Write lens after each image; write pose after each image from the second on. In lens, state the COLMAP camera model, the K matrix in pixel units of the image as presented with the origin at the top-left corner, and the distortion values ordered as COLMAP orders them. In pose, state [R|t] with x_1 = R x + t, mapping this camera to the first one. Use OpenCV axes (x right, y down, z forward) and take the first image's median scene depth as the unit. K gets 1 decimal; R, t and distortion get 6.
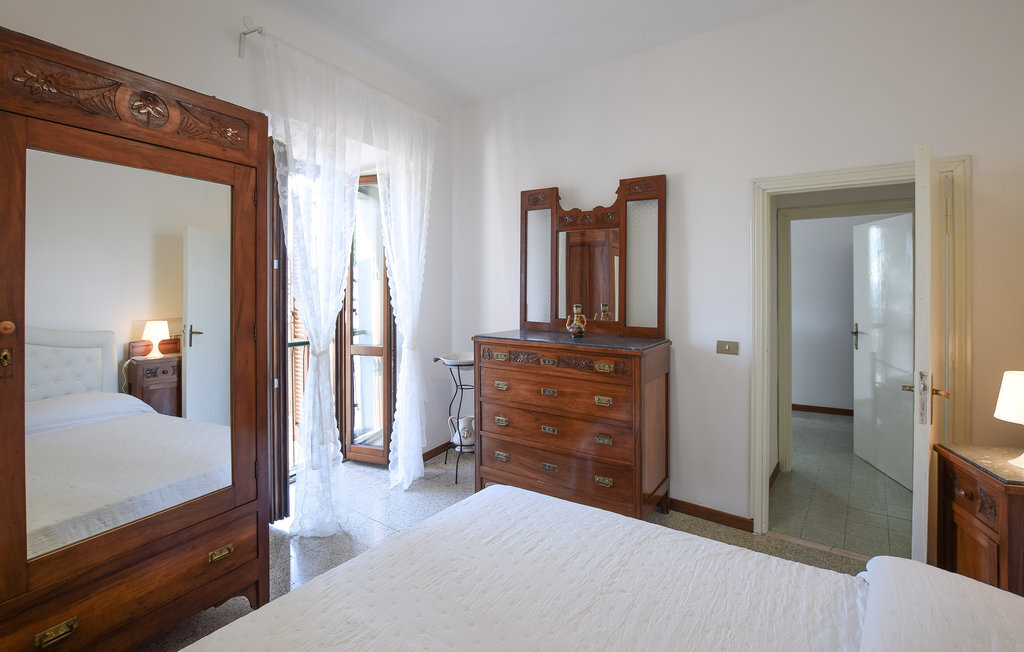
lens RADIAL K [[471.7, 0, 489.2], [0, 471.7, 286.3], [0, 0, 1]] dist [-0.000691, -0.000023]
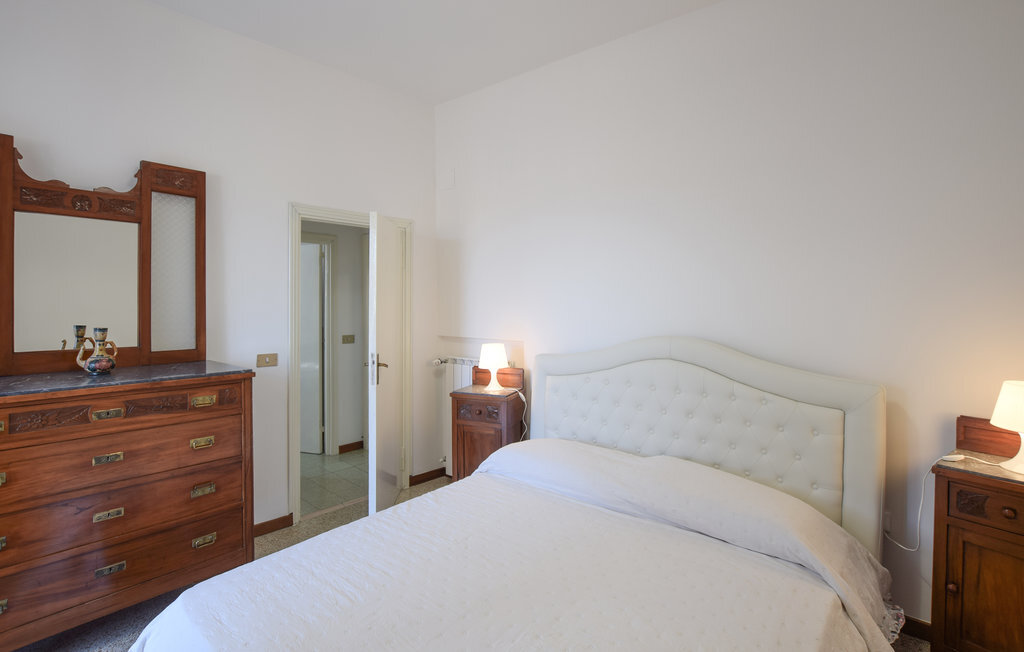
lens RADIAL K [[483.0, 0, 513.8], [0, 483.0, 303.5], [0, 0, 1]] dist [0.025400, 0.000365]
pose [[0.138924, -0.008571, 0.990266, -0.486521], [-0.005875, 0.999938, 0.009479, -0.006753], [-0.990286, -0.007135, 0.138865, 0.334879]]
